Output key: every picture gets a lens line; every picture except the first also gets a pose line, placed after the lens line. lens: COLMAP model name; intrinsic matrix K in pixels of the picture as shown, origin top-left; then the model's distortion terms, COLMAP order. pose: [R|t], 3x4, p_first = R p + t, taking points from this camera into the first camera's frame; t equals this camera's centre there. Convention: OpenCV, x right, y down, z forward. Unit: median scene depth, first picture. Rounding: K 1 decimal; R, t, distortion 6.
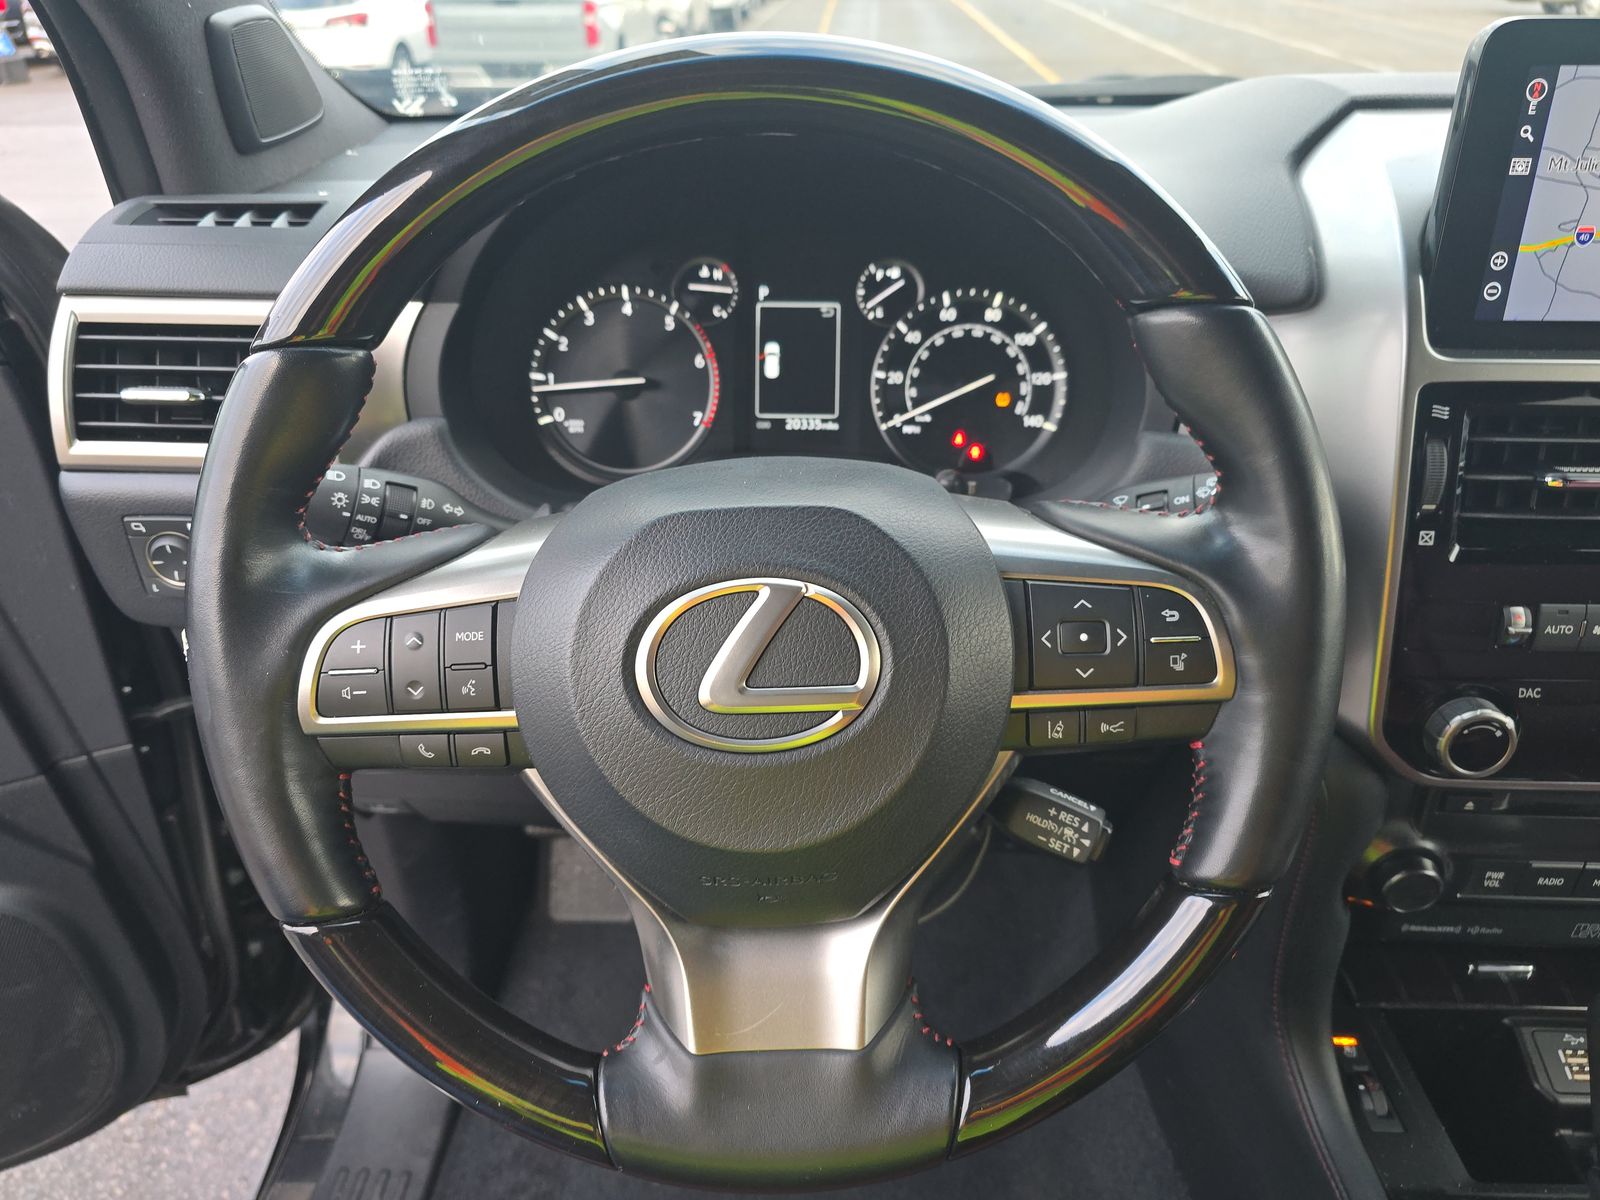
lens RADIAL K [[1098.1, 0, 805.0], [0, 1098.1, 611.9], [0, 0, 1]] dist [0.012629, 0.001171]
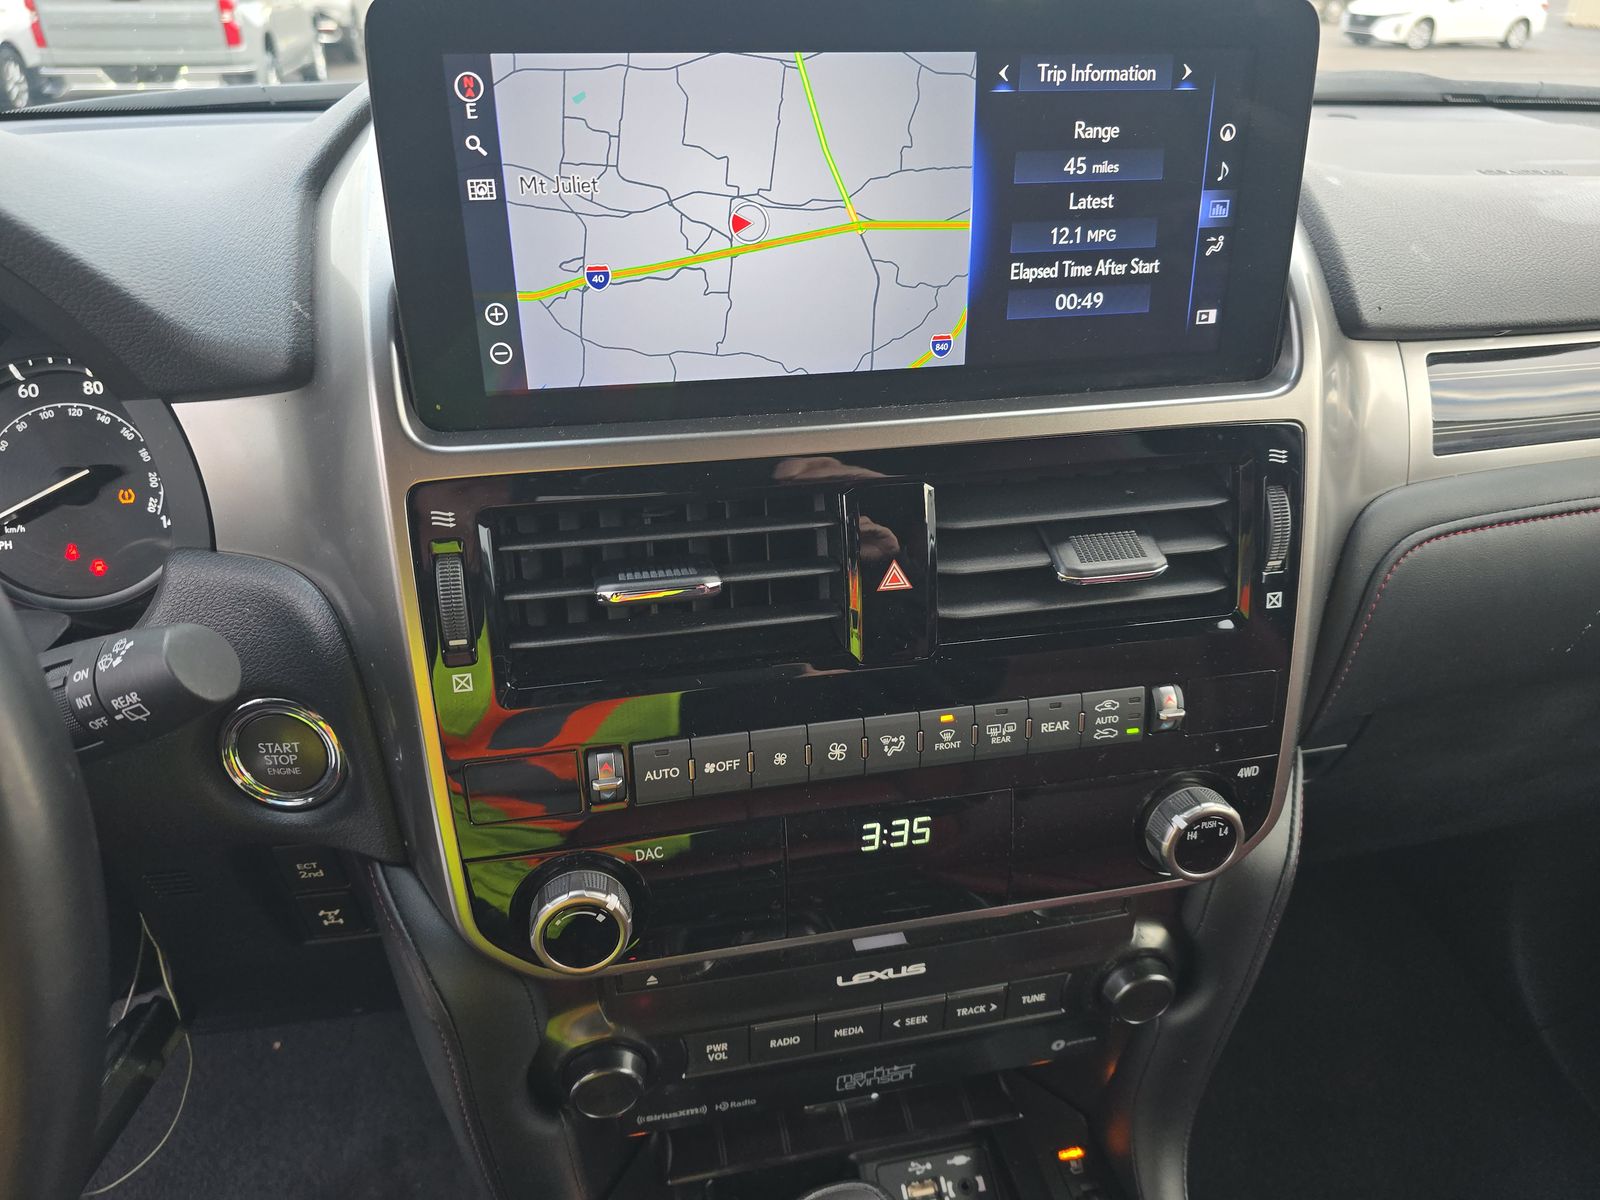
lens RADIAL K [[1066.3, 0, 800.0], [0, 1066.3, 600.0], [0, 0, 1]] dist [0.030892, -0.005430]
pose [[0.977417, -0.108369, 0.181419, 0.495655], [0.107929, 0.994082, 0.012324, -0.080342], [-0.181681, 0.007535, 0.983329, 0.178161]]
